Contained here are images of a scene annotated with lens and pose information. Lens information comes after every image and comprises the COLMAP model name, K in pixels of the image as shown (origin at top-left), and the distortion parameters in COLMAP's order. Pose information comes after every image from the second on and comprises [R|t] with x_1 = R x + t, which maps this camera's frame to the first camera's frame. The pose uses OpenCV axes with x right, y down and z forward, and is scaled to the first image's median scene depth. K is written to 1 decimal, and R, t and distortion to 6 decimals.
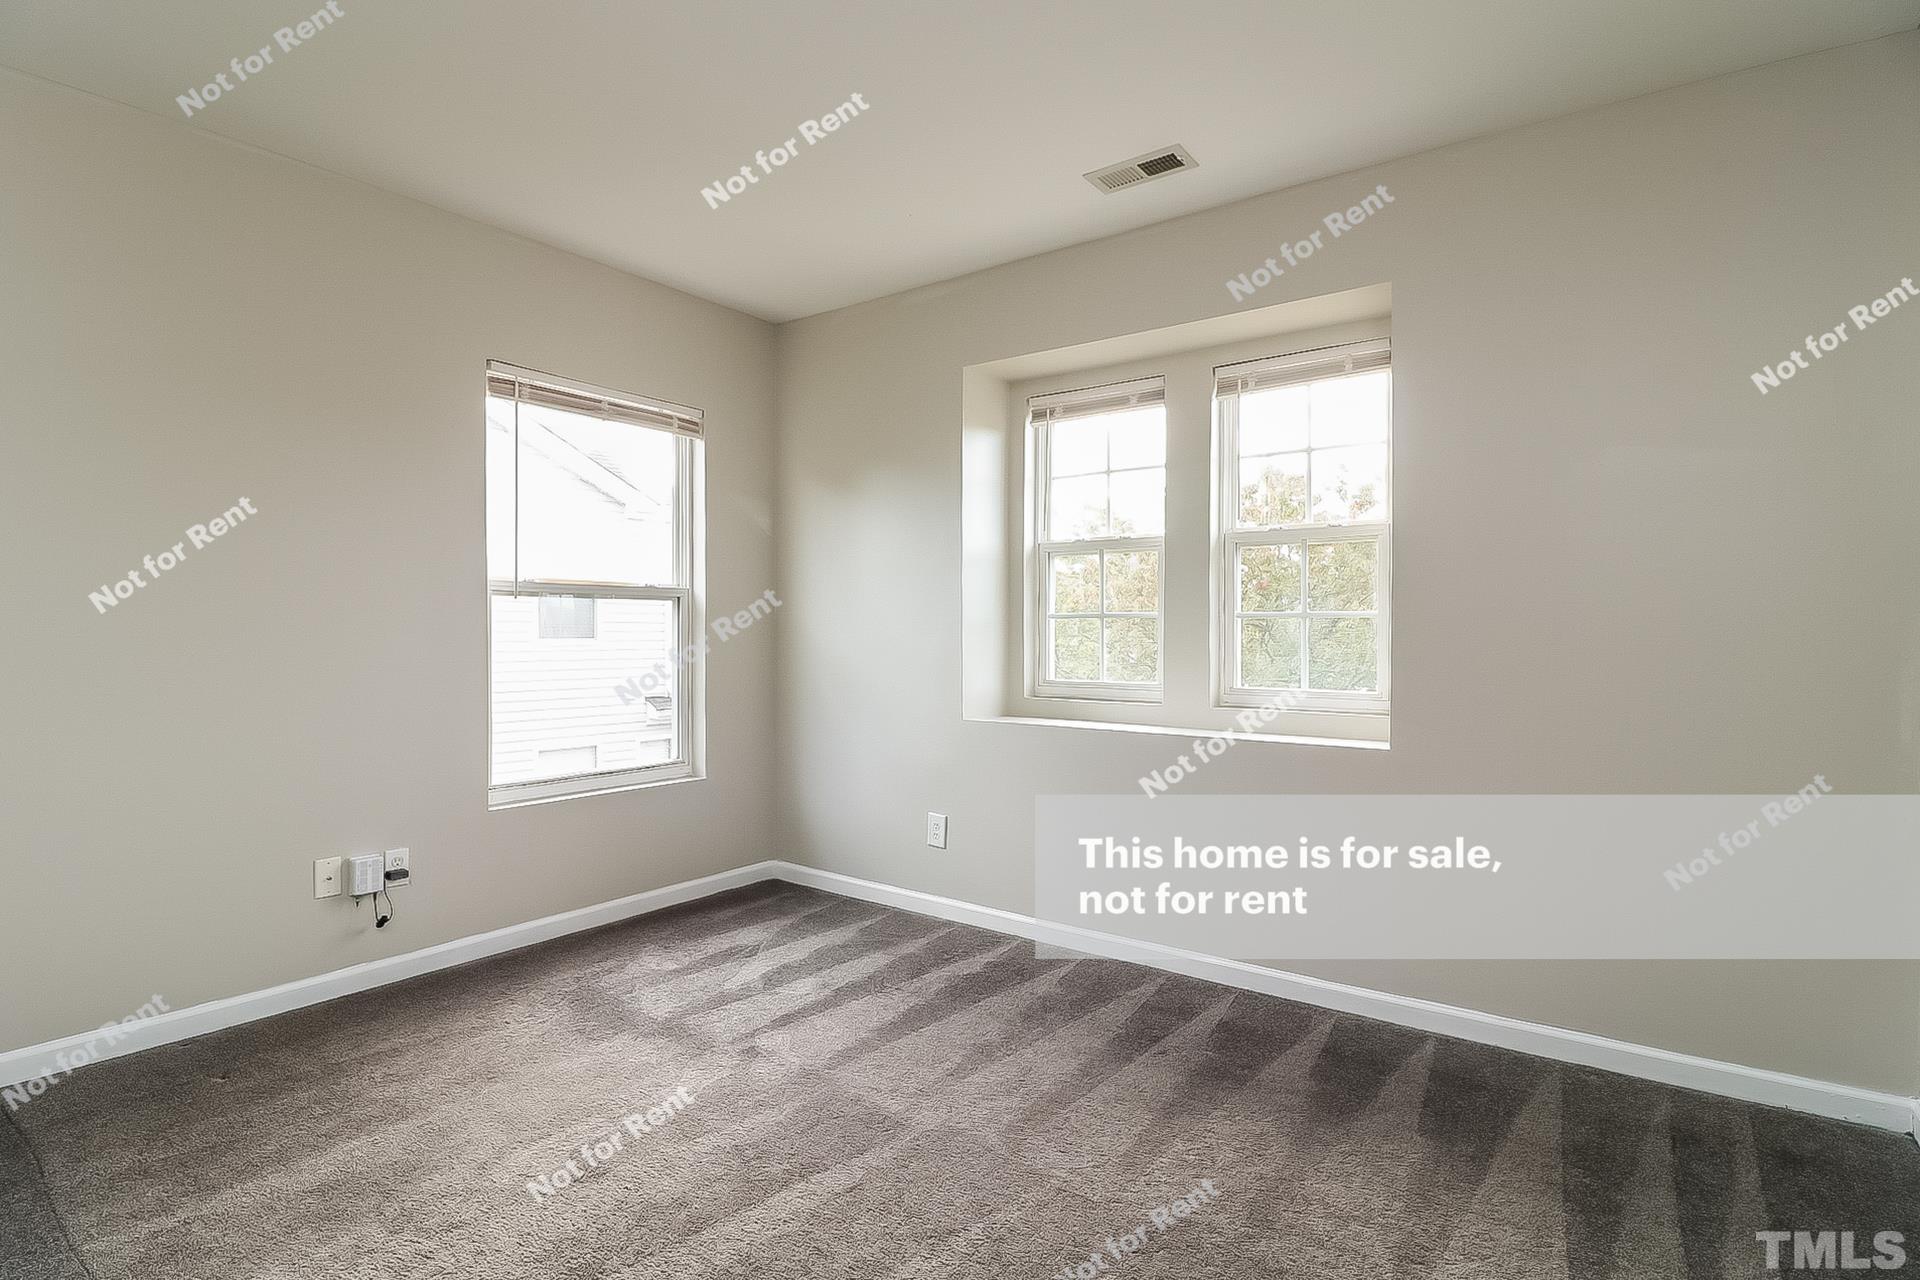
lens RADIAL K [[919.4, 0, 962.9], [0, 919.4, 636.2], [0, 0, 1]] dist [0.004496, 0.000279]
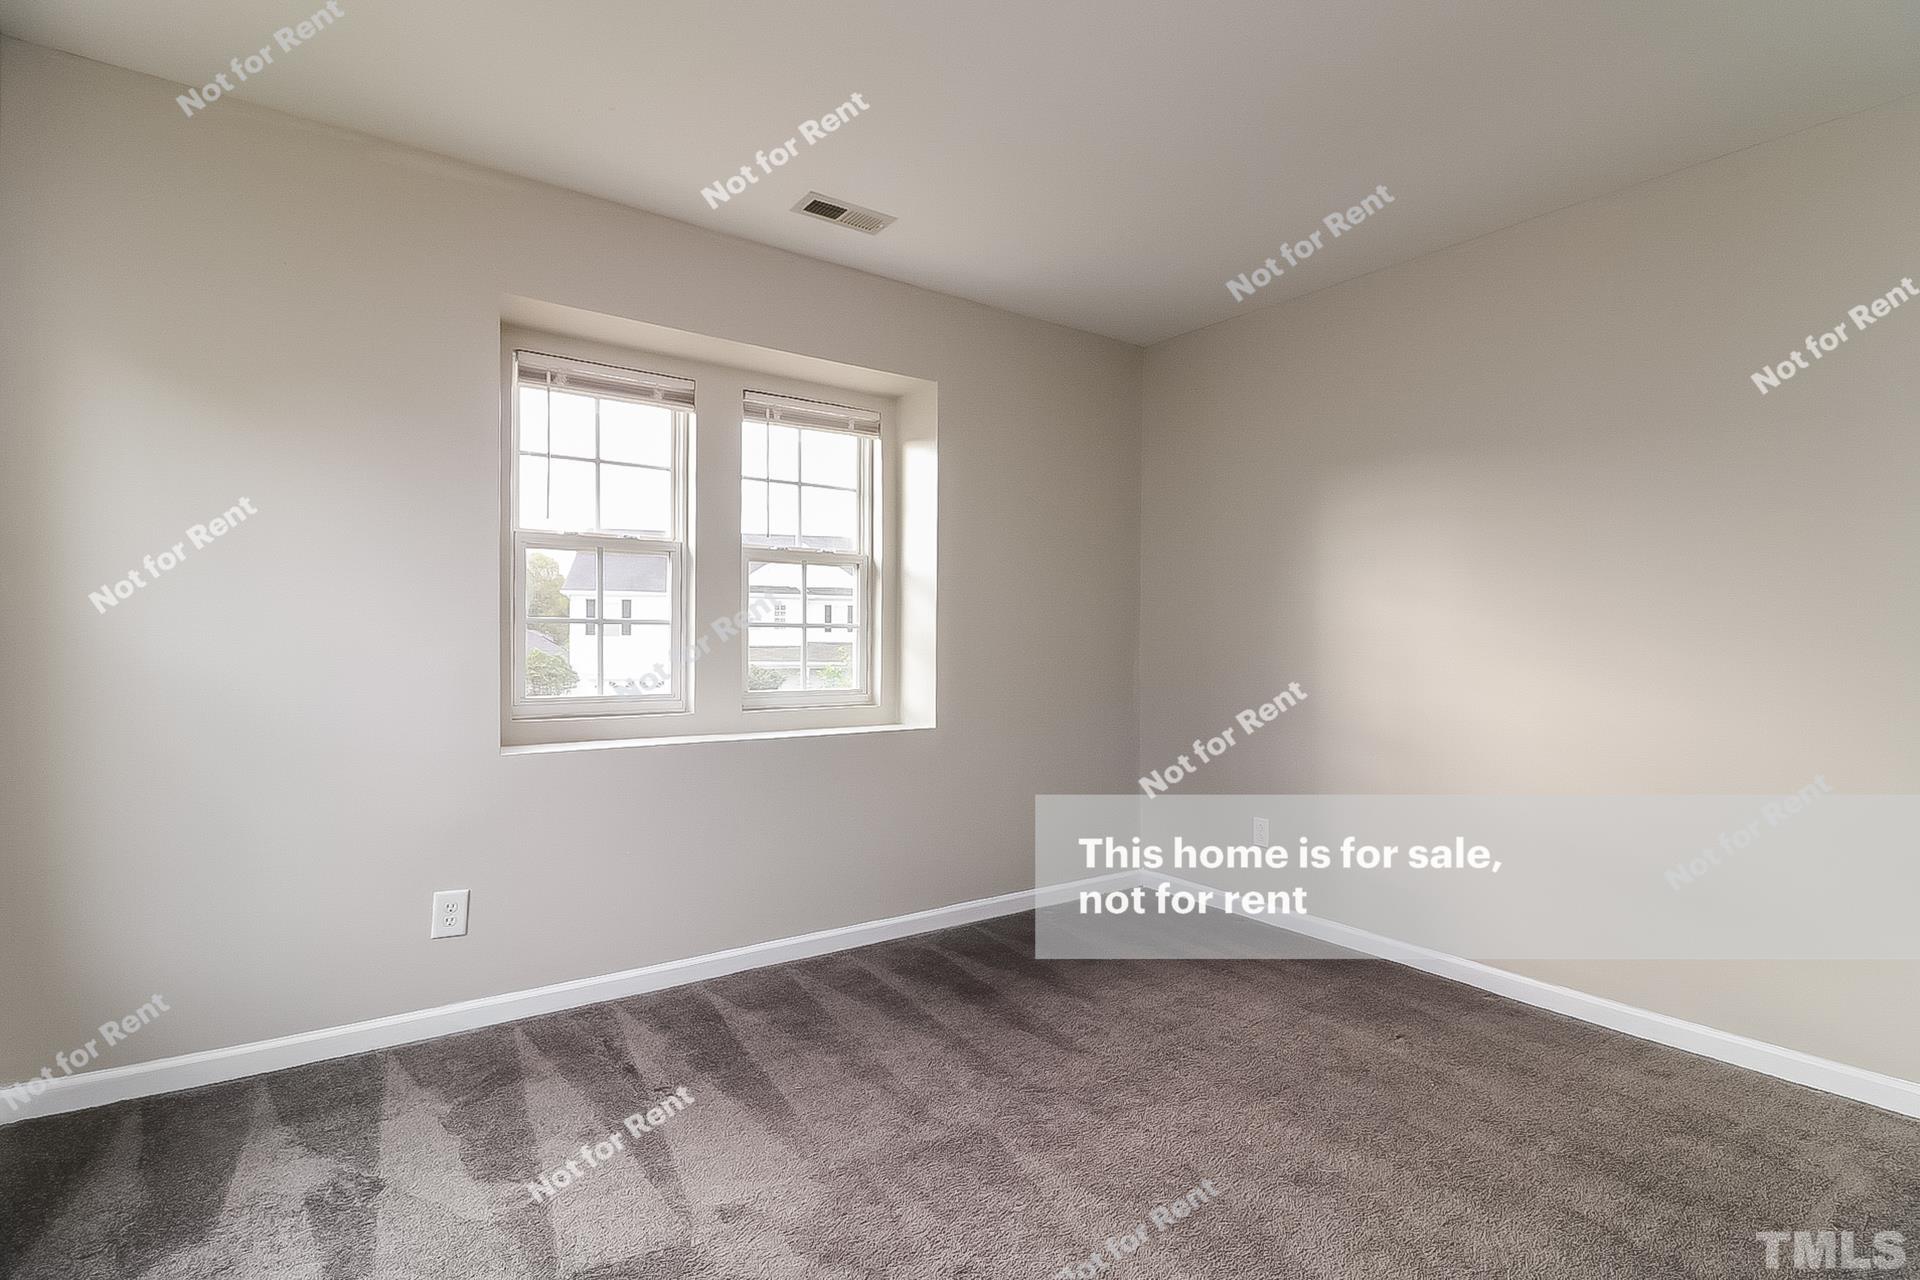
lens RADIAL K [[882.5, 0, 958.5], [0, 882.5, 644.3], [0, 0, 1]] dist [-0.001675, -0.000819]
pose [[0.341053, -0.004297, 0.940034, -0.595152], [0.000110, 0.999990, 0.004531, -0.004907], [-0.940044, -0.001442, 0.341050, 0.423064]]
